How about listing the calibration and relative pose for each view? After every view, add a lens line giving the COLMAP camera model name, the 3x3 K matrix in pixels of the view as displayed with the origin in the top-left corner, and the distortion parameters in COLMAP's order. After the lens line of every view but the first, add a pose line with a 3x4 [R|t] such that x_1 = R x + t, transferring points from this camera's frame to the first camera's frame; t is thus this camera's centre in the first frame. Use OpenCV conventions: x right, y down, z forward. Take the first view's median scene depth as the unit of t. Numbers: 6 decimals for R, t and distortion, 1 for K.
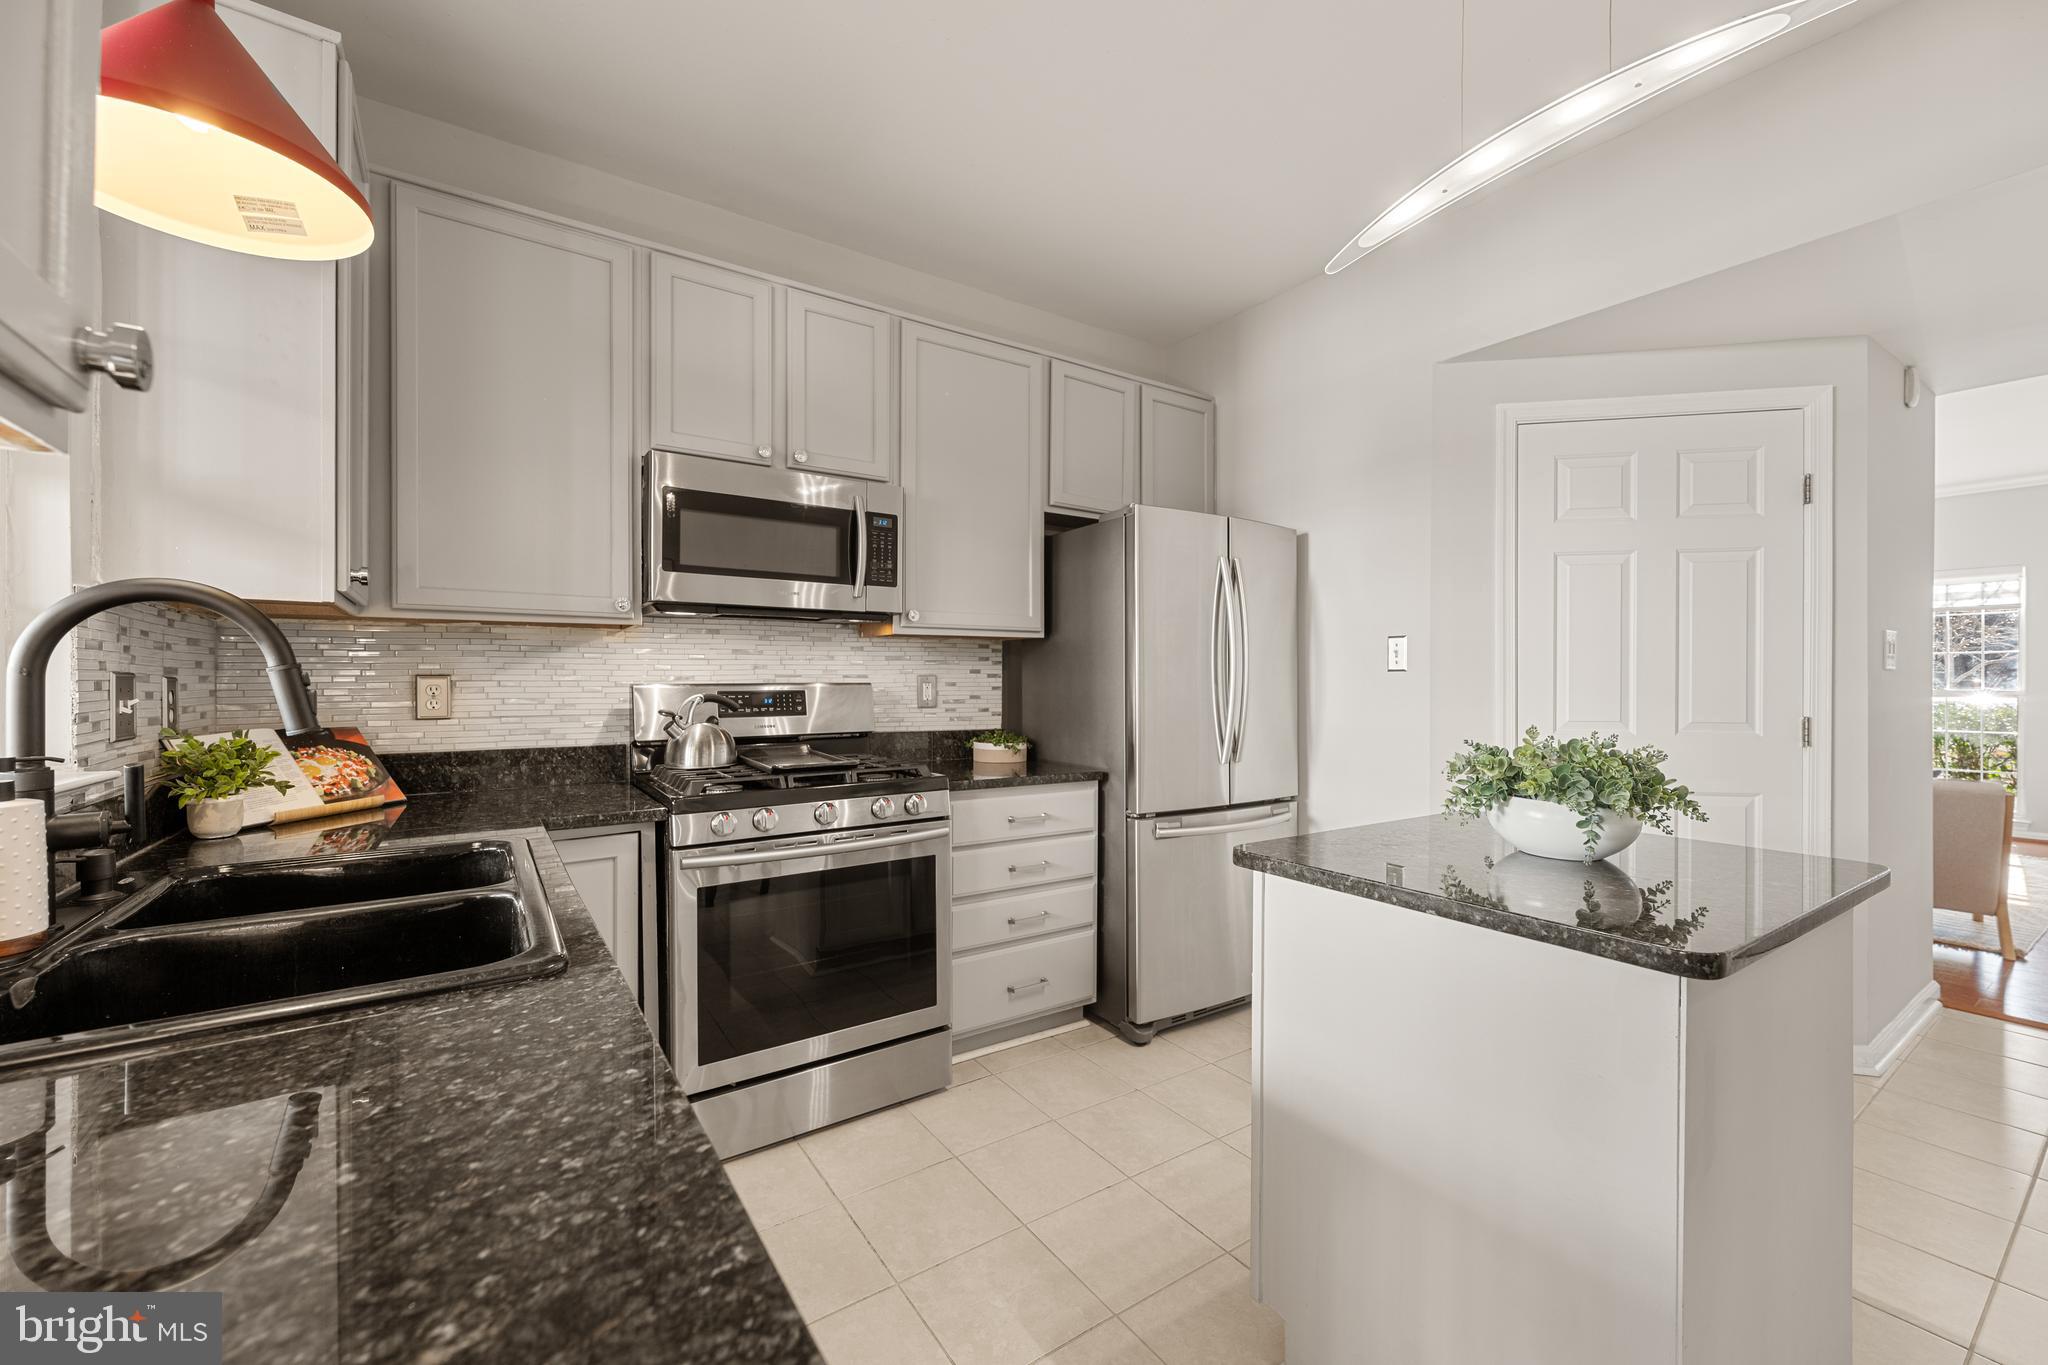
lens RADIAL K [[807.6, 0, 1024.0], [0, 807.6, 682.5], [0, 0, 1]] dist [0.000478, -0.000110]
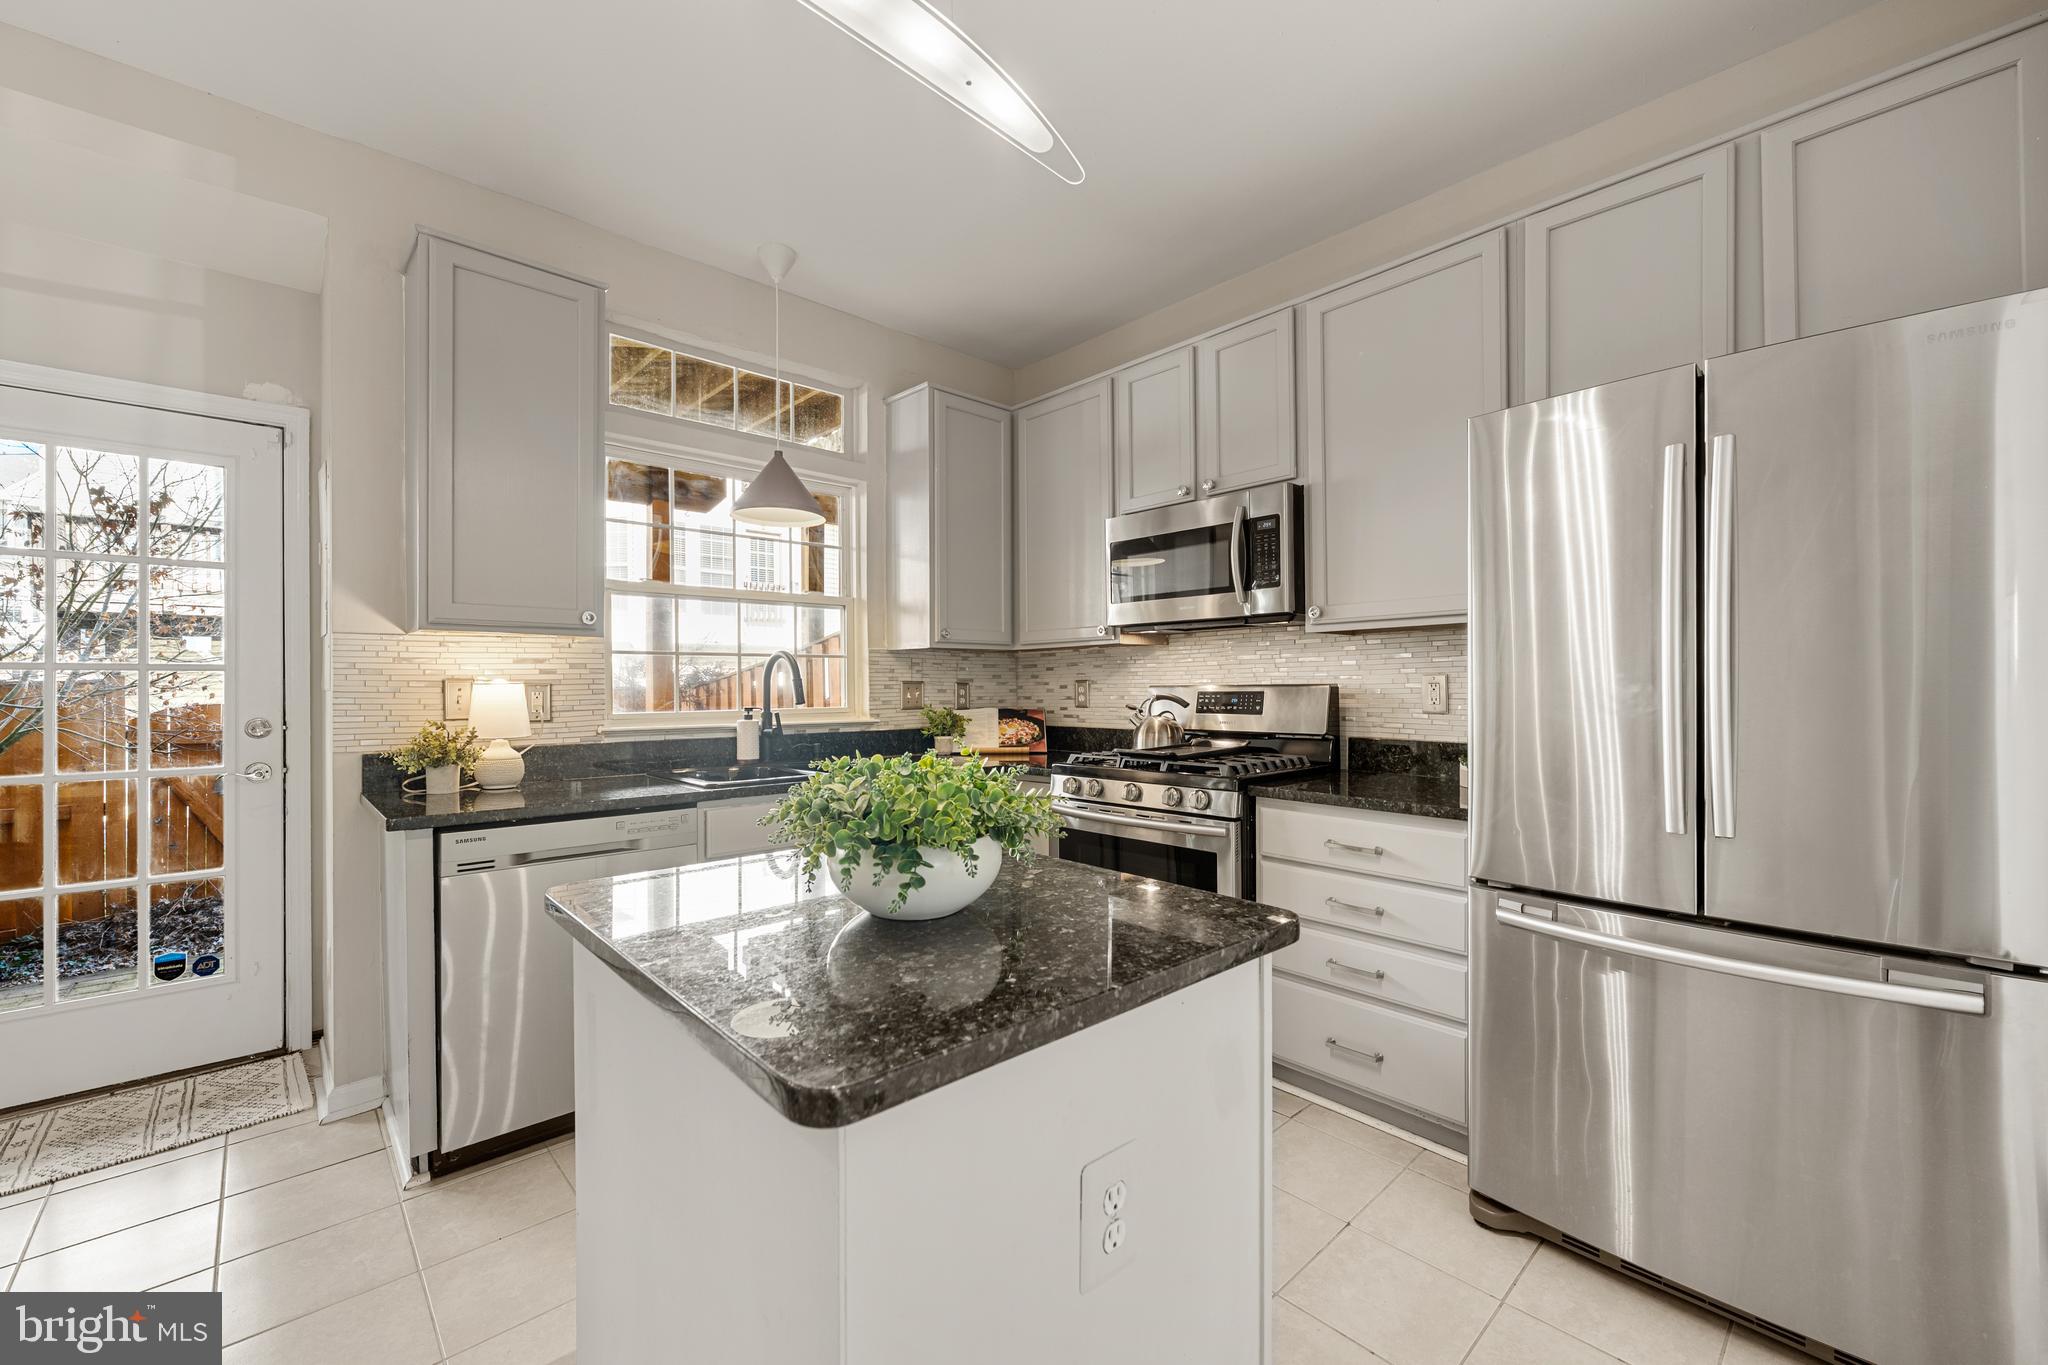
lens RADIAL K [[811.2, 0, 1018.1], [0, 811.2, 694.5], [0, 0, 1]] dist [-0.001520, -0.000070]
pose [[0.146666, 0.008611, -0.989149, 0.810070], [0.003203, 0.999953, 0.009180, 0.003441], [0.989181, -0.004515, 0.146632, 0.564965]]
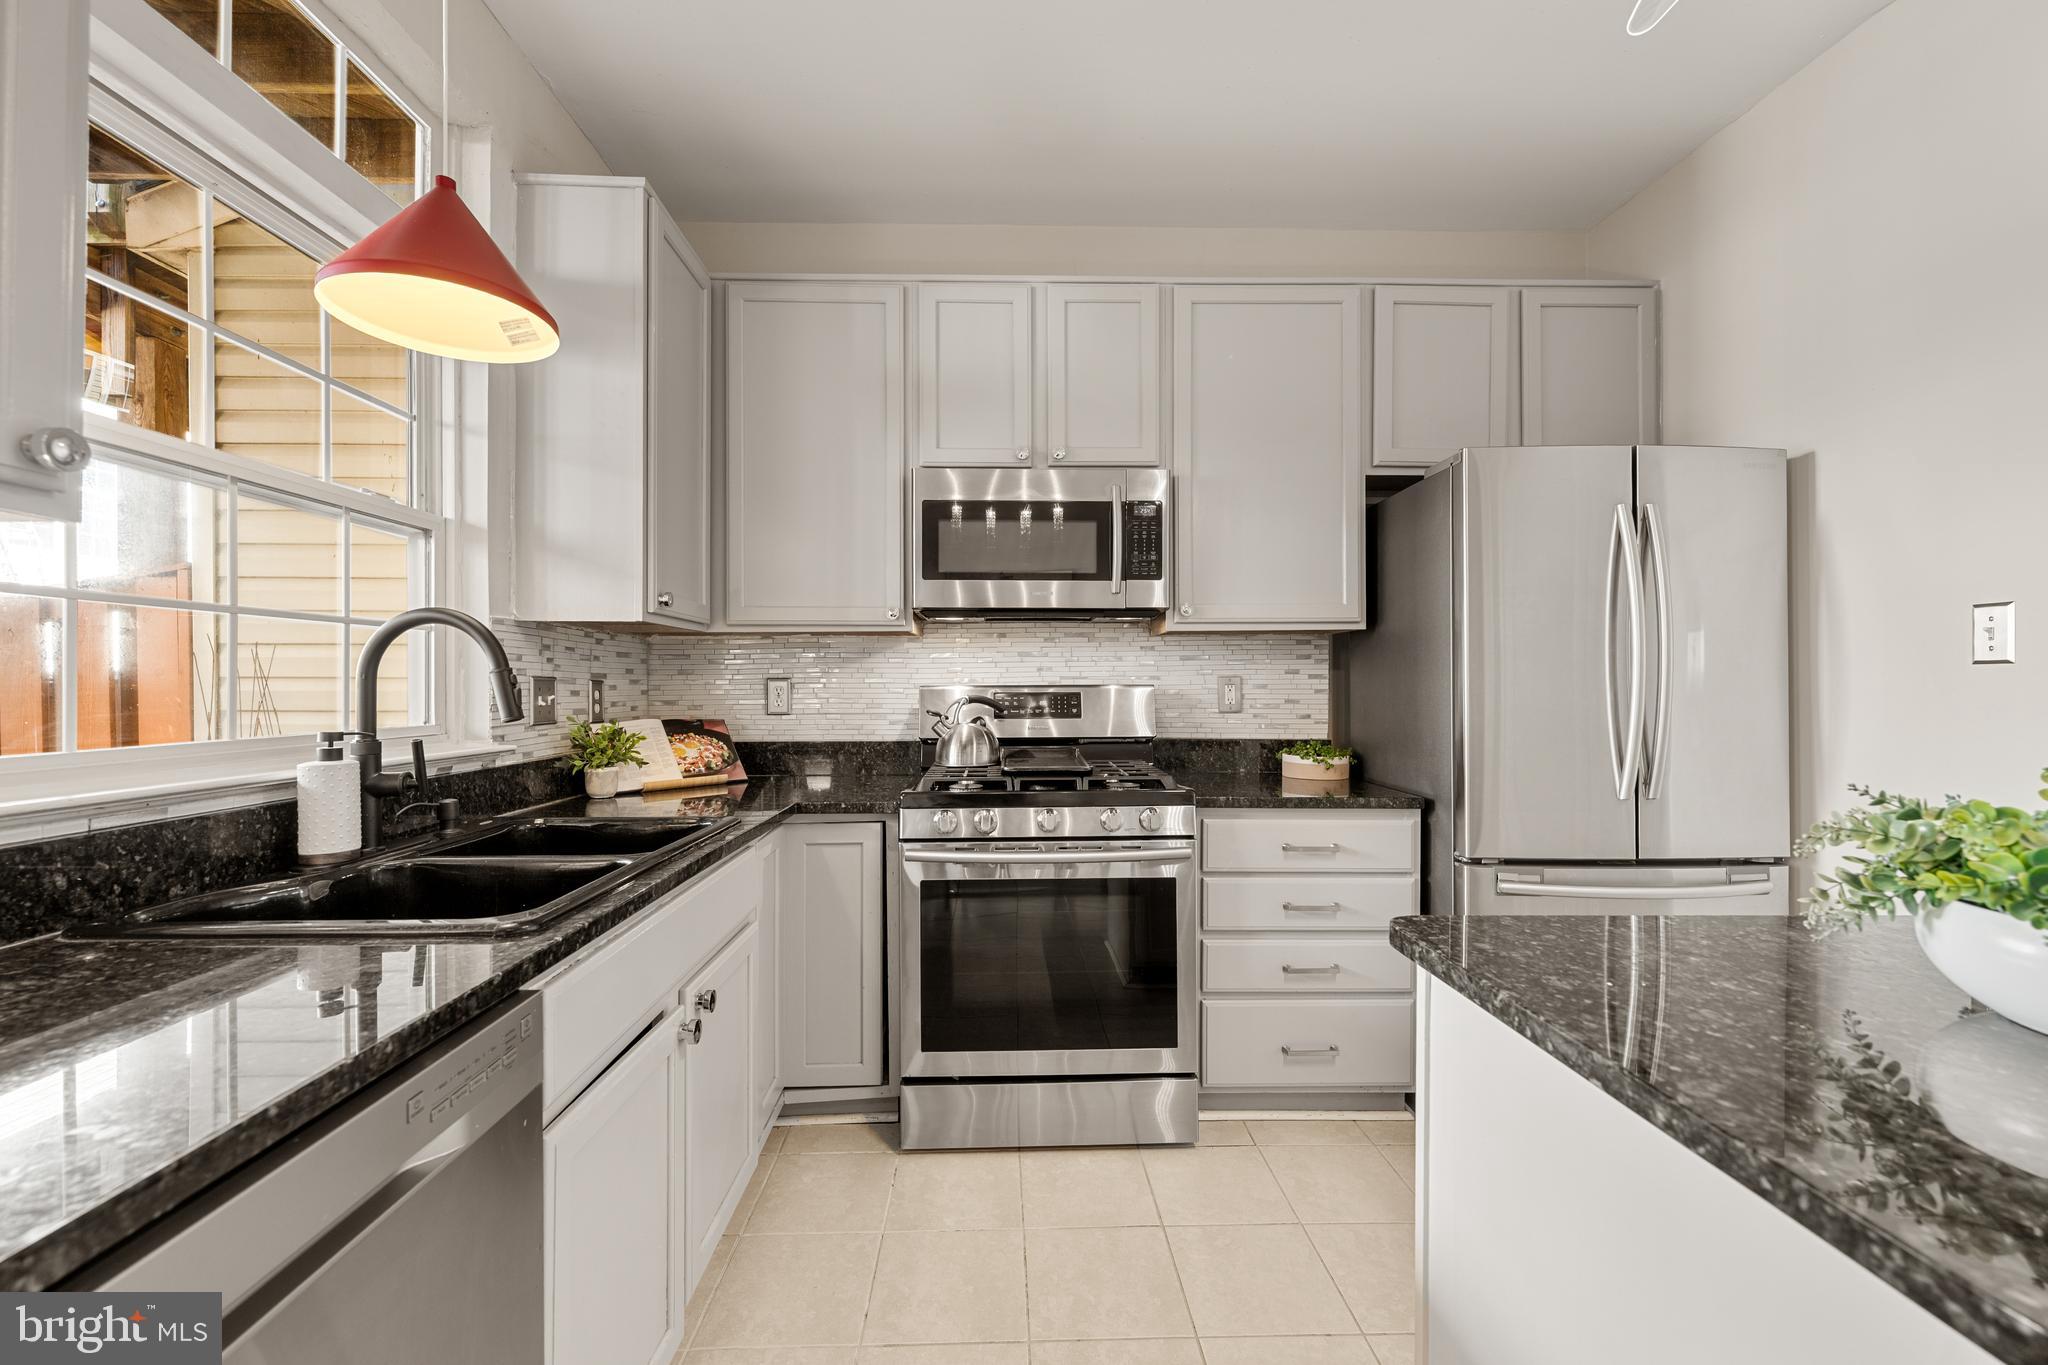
lens RADIAL K [[822.5, 0, 1024.0], [0, 822.5, 682.5], [0, 0, 1]] dist [0.000619, 0.000119]
pose [[0.843214, -0.002953, -0.537570, 0.222199], [0.000152, 0.999986, -0.005254, 0.003338], [0.537578, 0.004348, 0.843203, 0.138199]]
